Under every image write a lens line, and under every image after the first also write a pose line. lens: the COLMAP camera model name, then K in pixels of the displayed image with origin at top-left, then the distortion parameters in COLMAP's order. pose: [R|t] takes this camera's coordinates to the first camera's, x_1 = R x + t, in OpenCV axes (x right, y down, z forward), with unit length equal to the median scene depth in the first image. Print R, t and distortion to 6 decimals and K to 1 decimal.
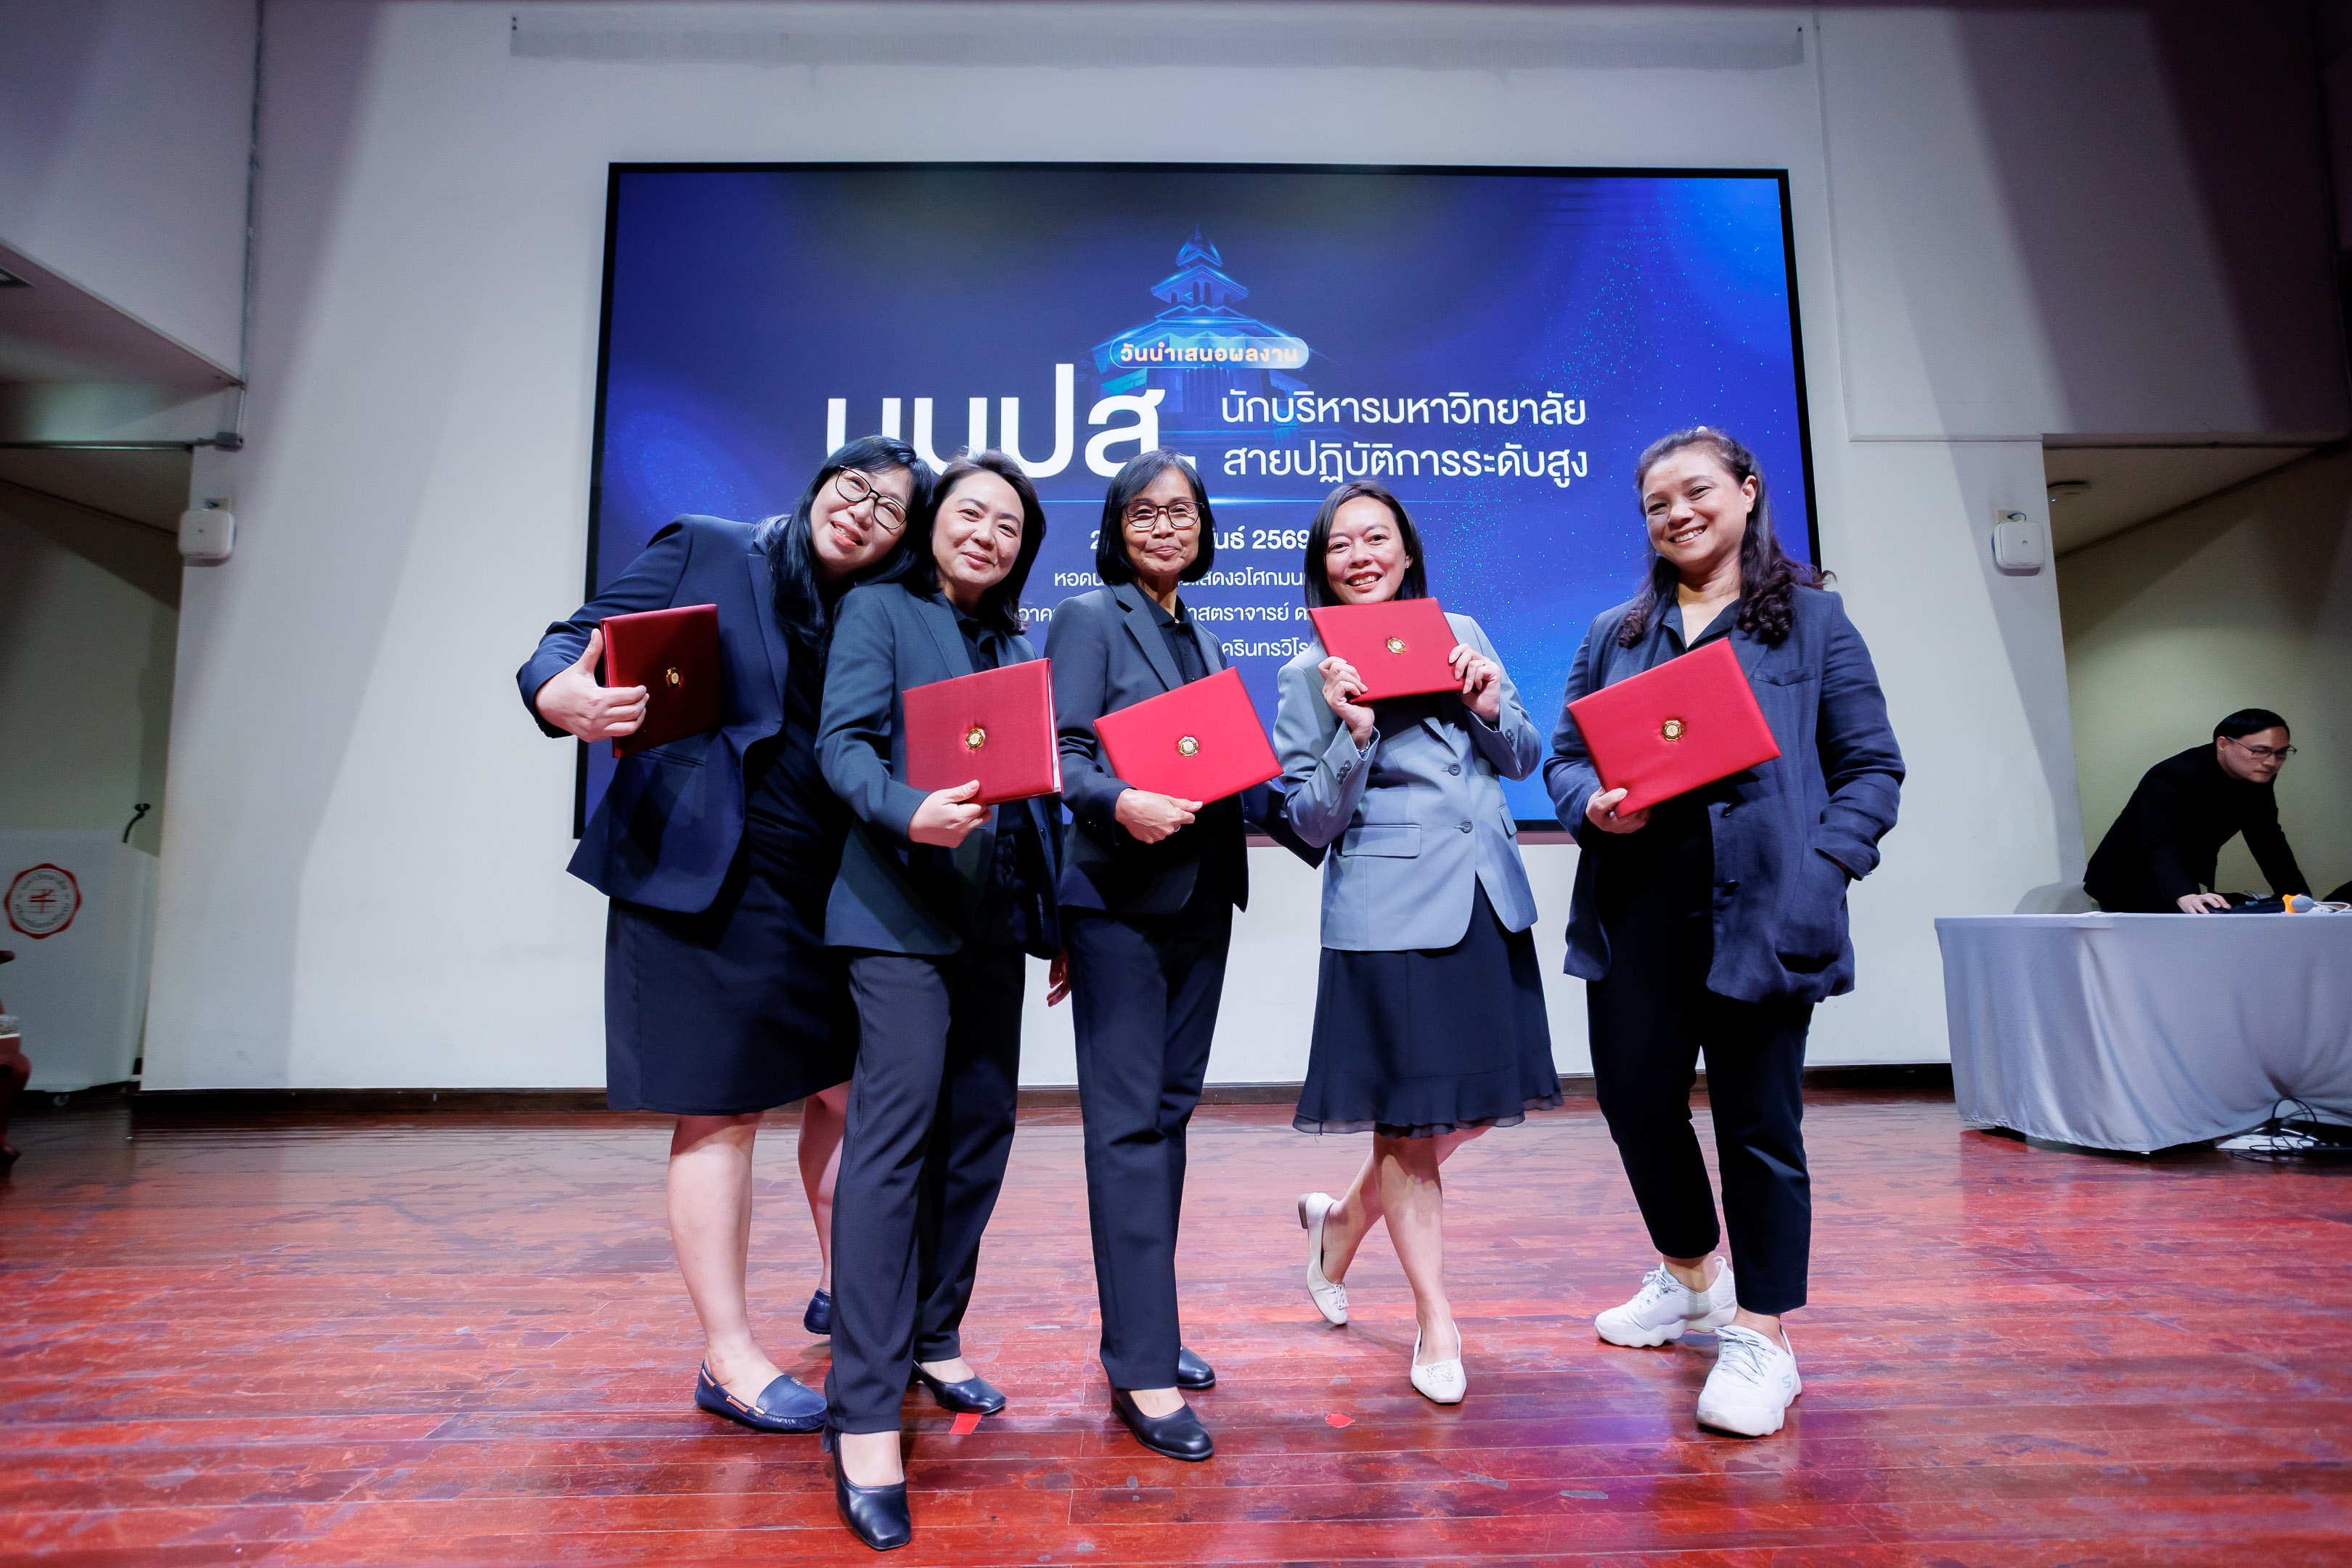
lens RADIAL K [[1166.7, 0, 1165.5], [0, 1166.7, 791.3], [0, 0, 1]] dist [-0.032135, 0.016954]
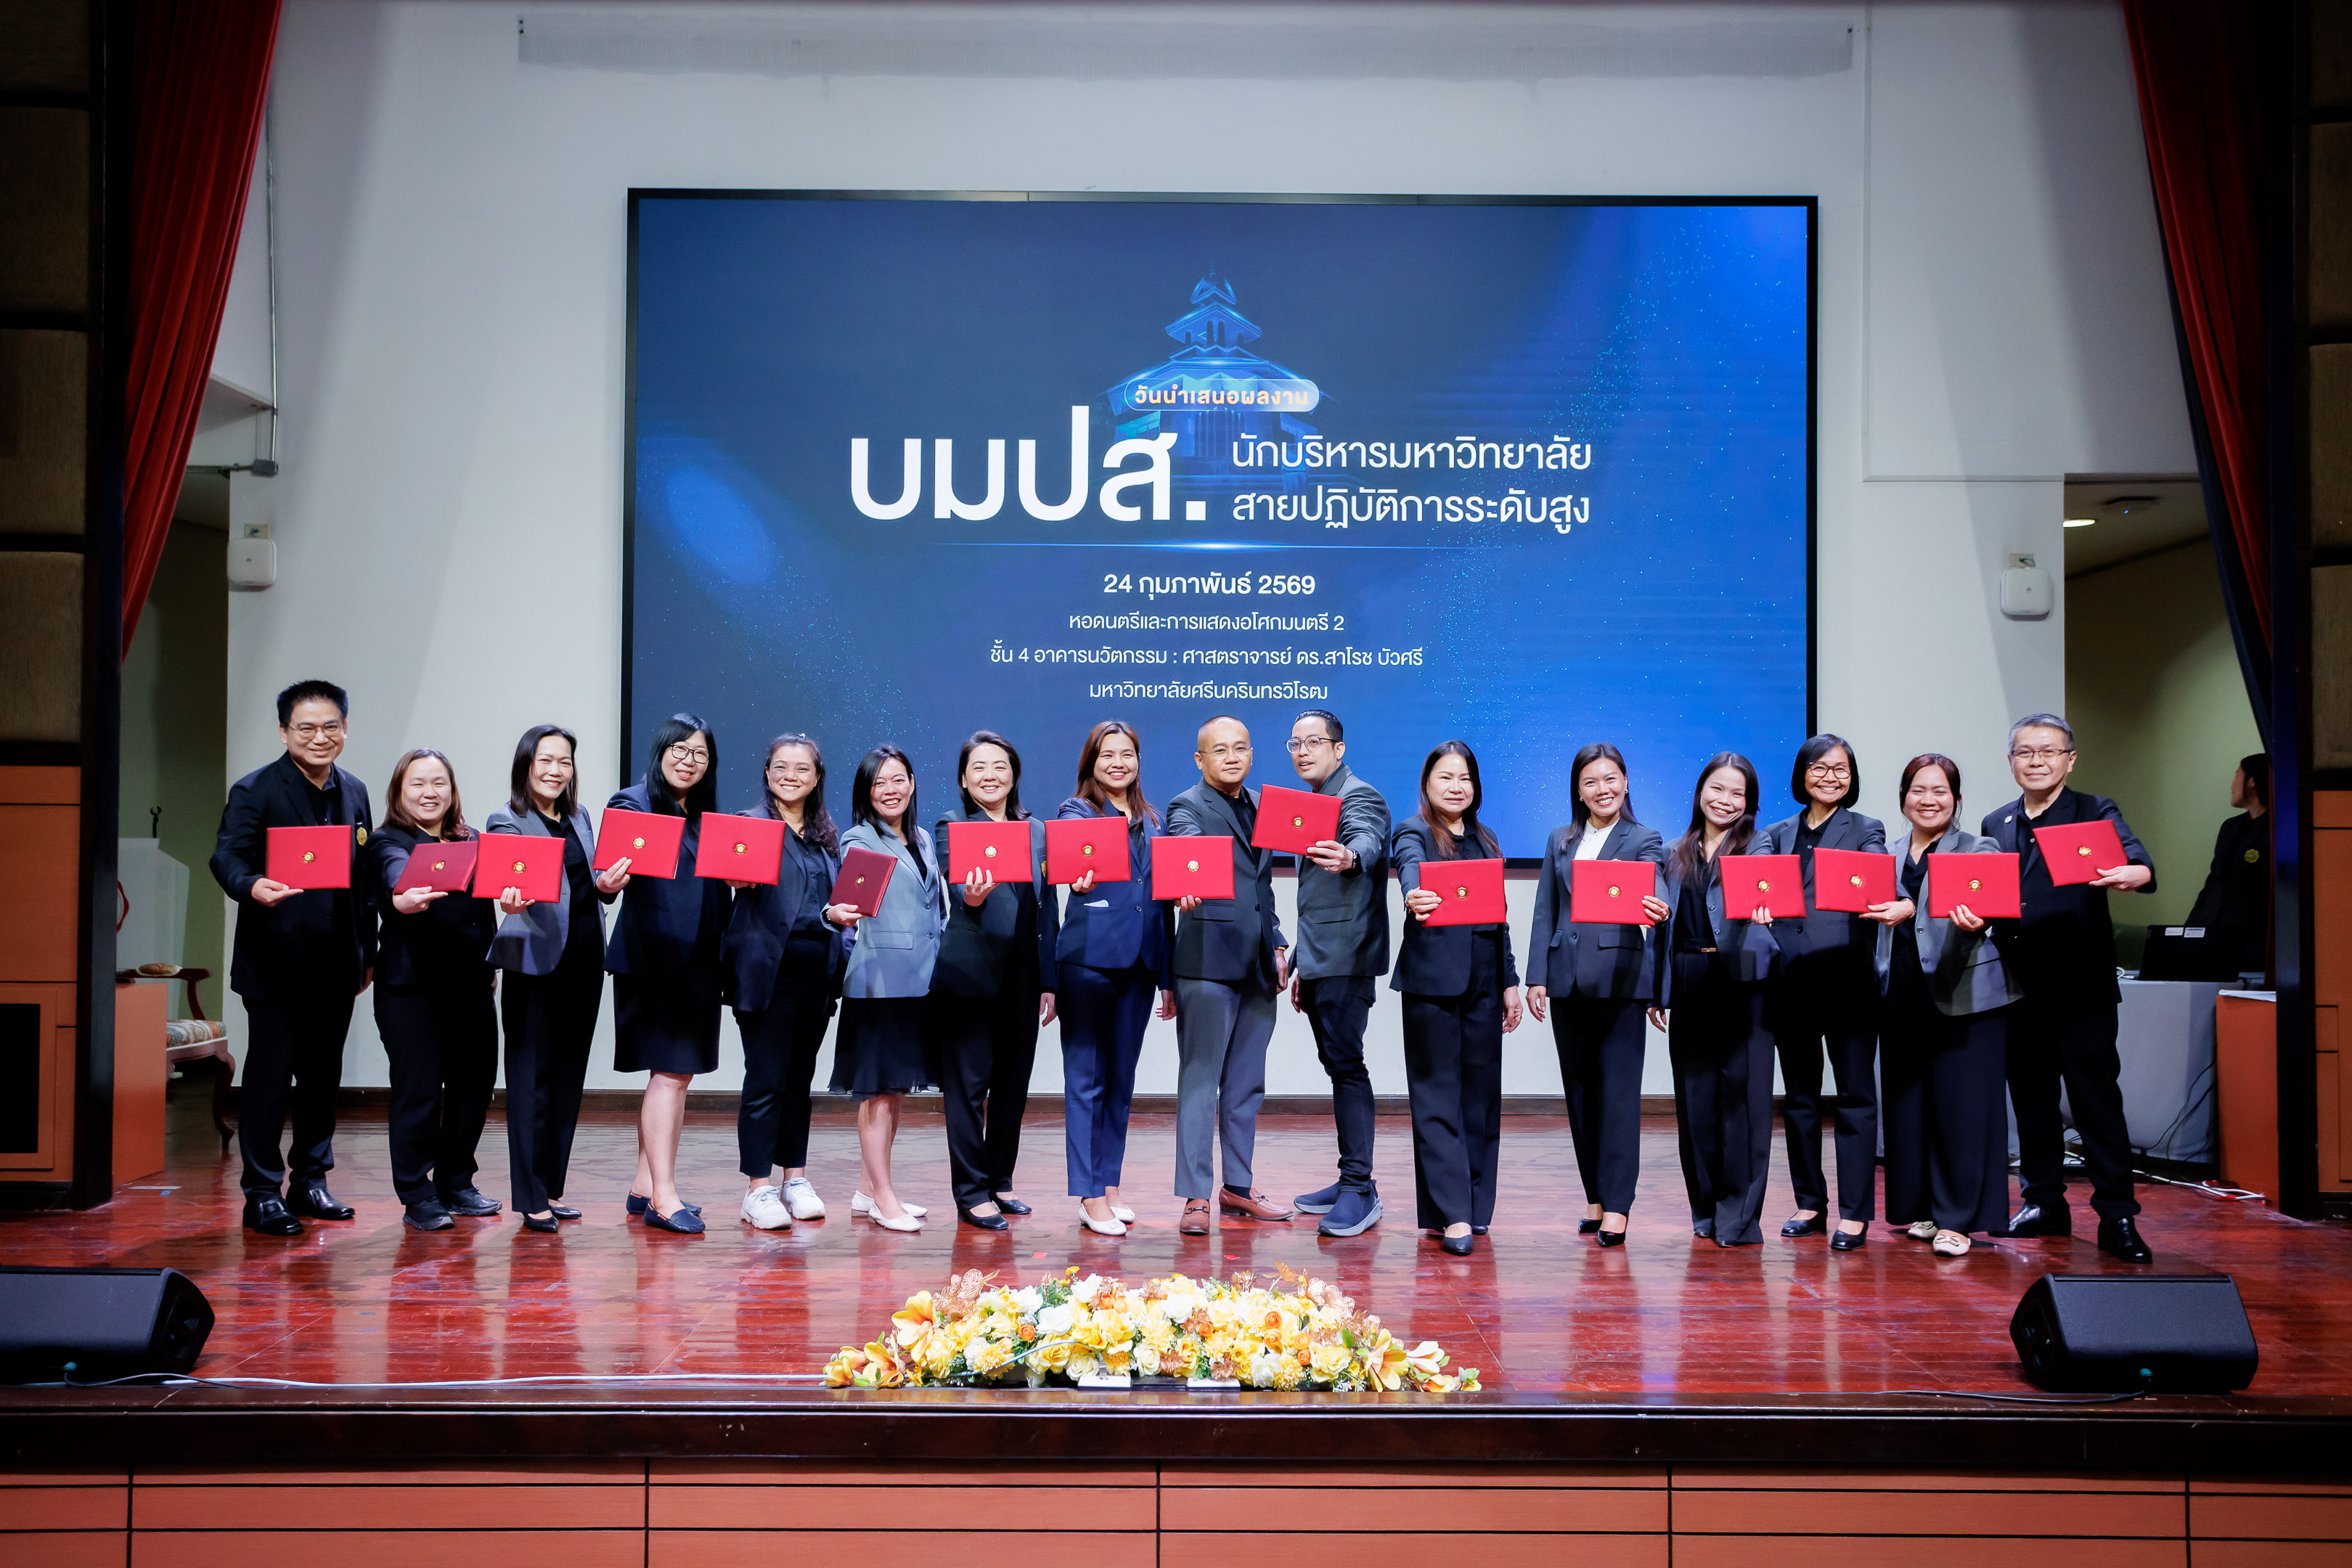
lens RADIAL K [[2024.7, 0, 1174.6], [0, 2024.7, 792.9], [0, 0, 1]] dist [0.034379, 0.005265]
pose [[0.999697, 0.018121, -0.016660, 0.032723], [-0.016620, 0.996136, 0.086239, -0.183164], [0.018158, -0.085936, 0.996135, -0.815361]]
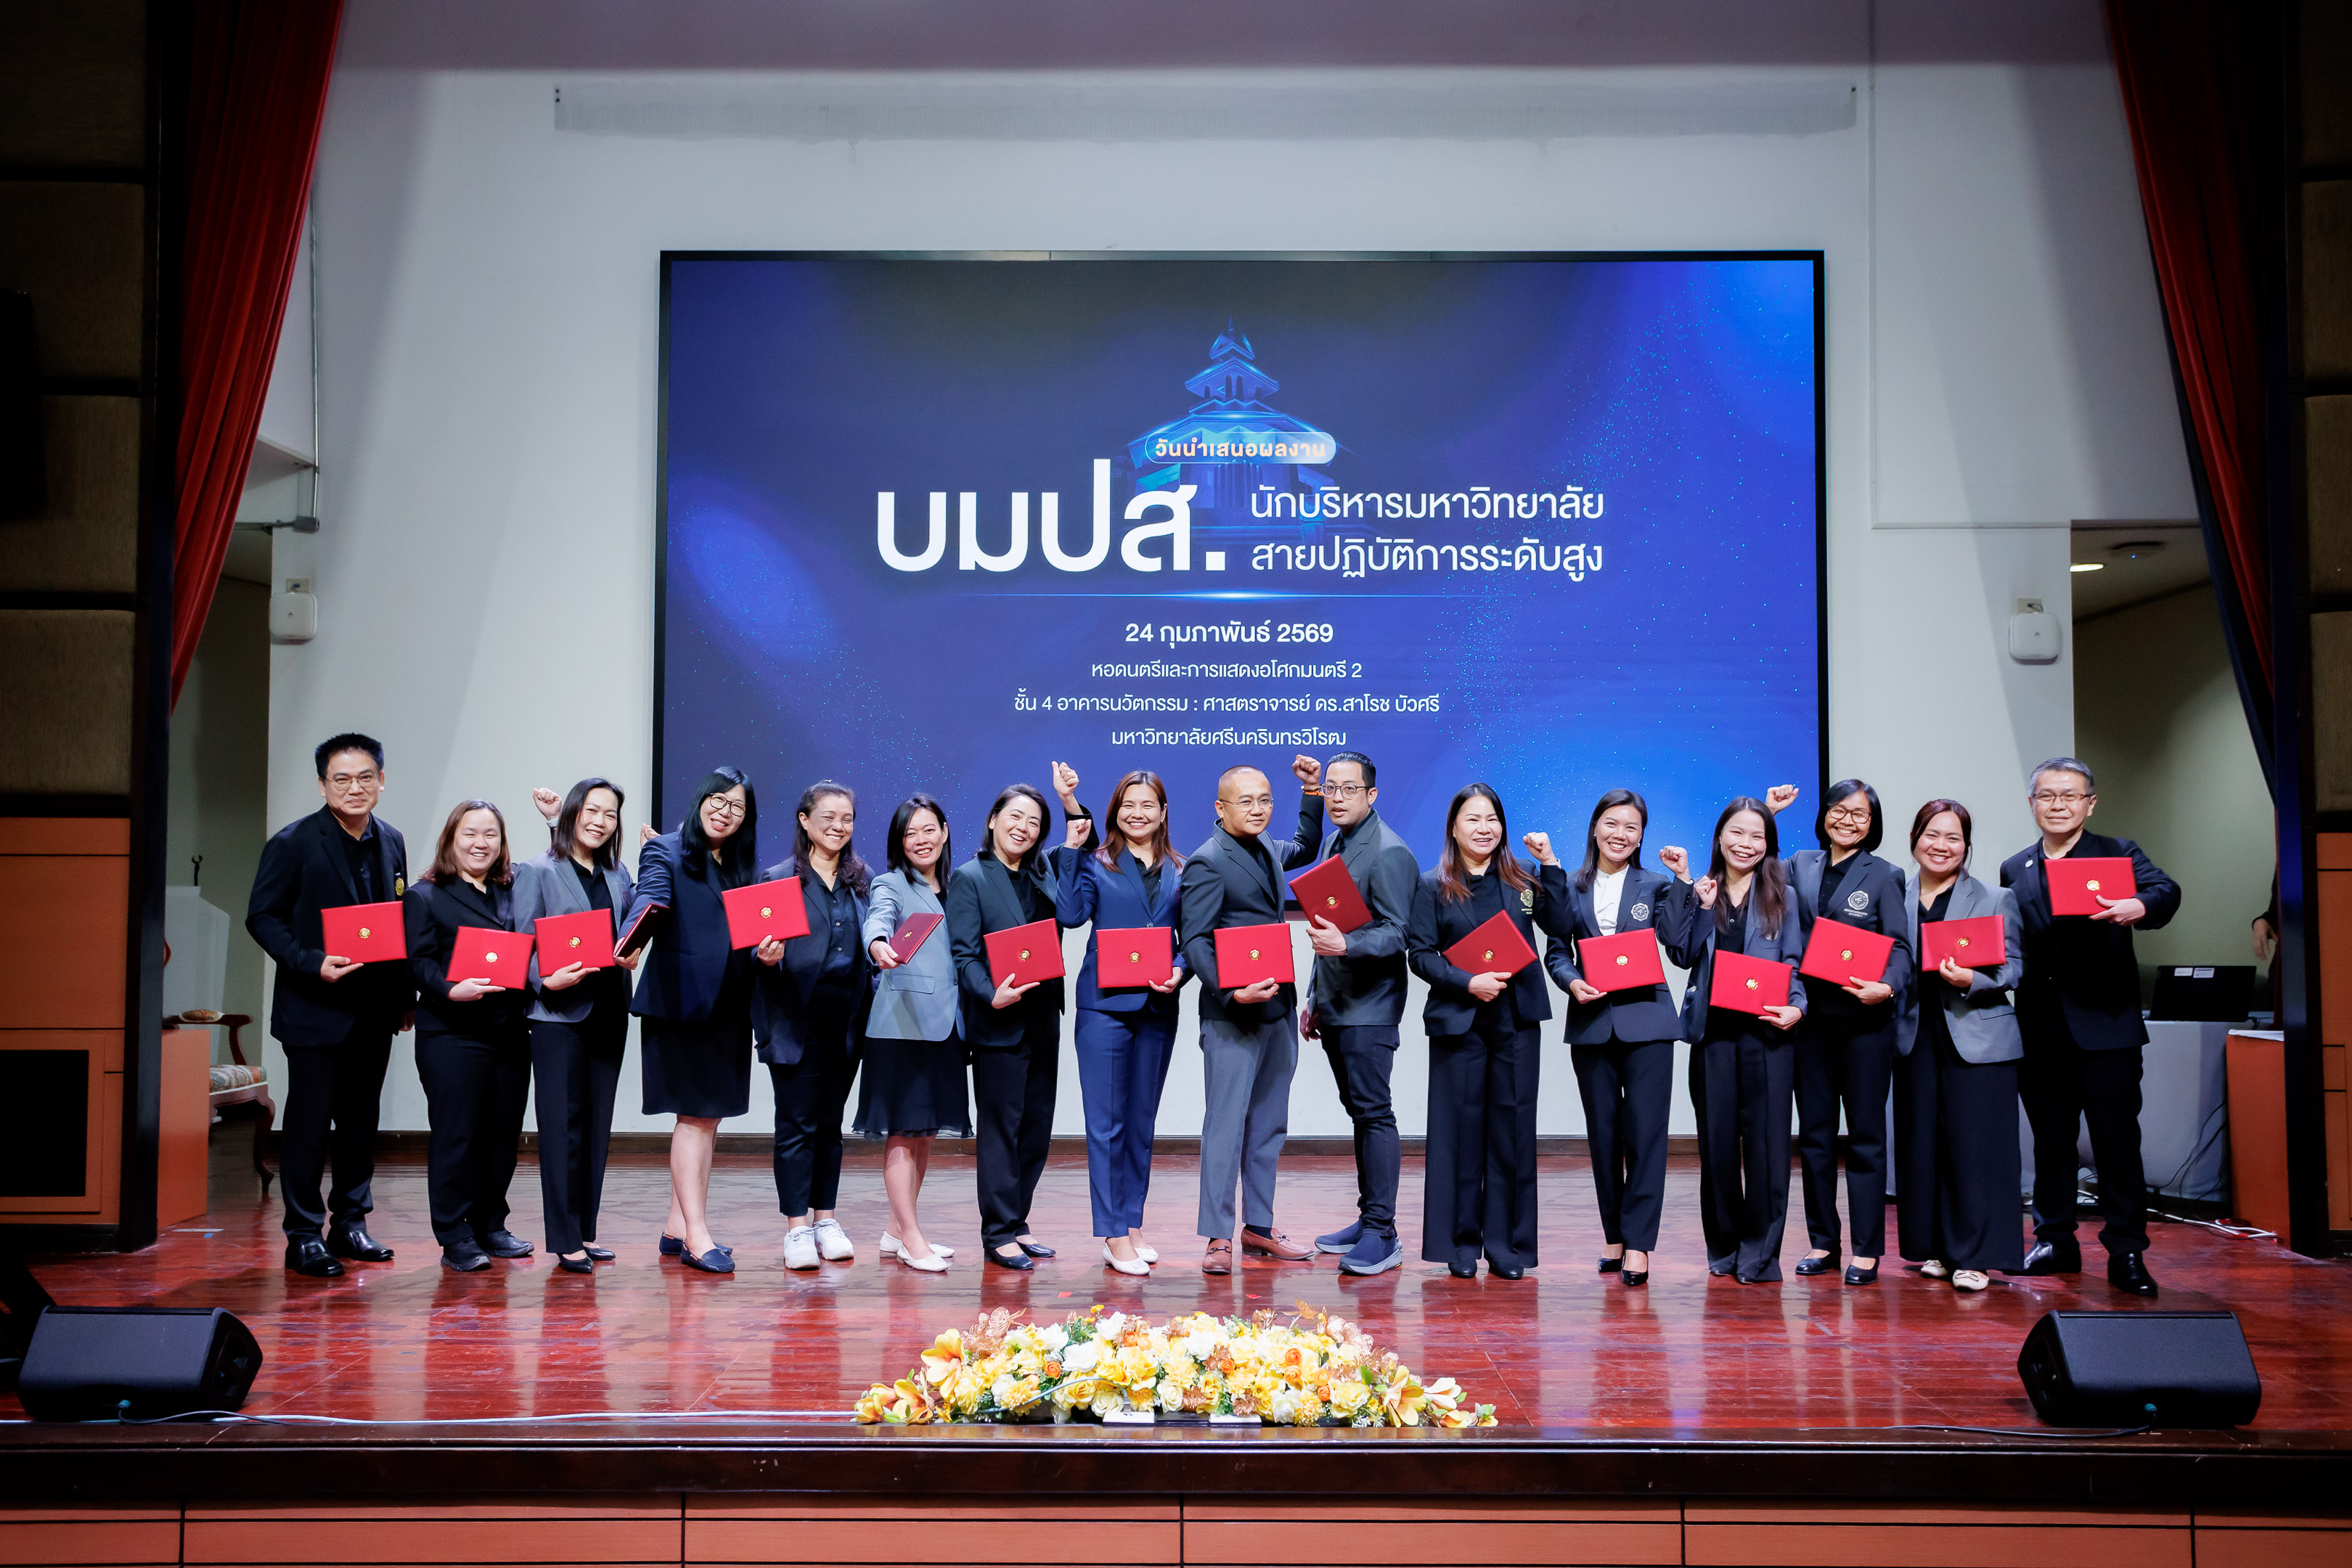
lens RADIAL K [[2024.7, 0, 1177.8], [0, 2024.7, 788.9], [0, 0, 1]] dist [0.034379, 0.005265]
pose [[0.999563, 0.013588, -0.026261, 0.033885], [-0.011882, 0.997876, 0.064047, -0.188984], [0.027076, -0.063707, 0.997601, -0.844234]]
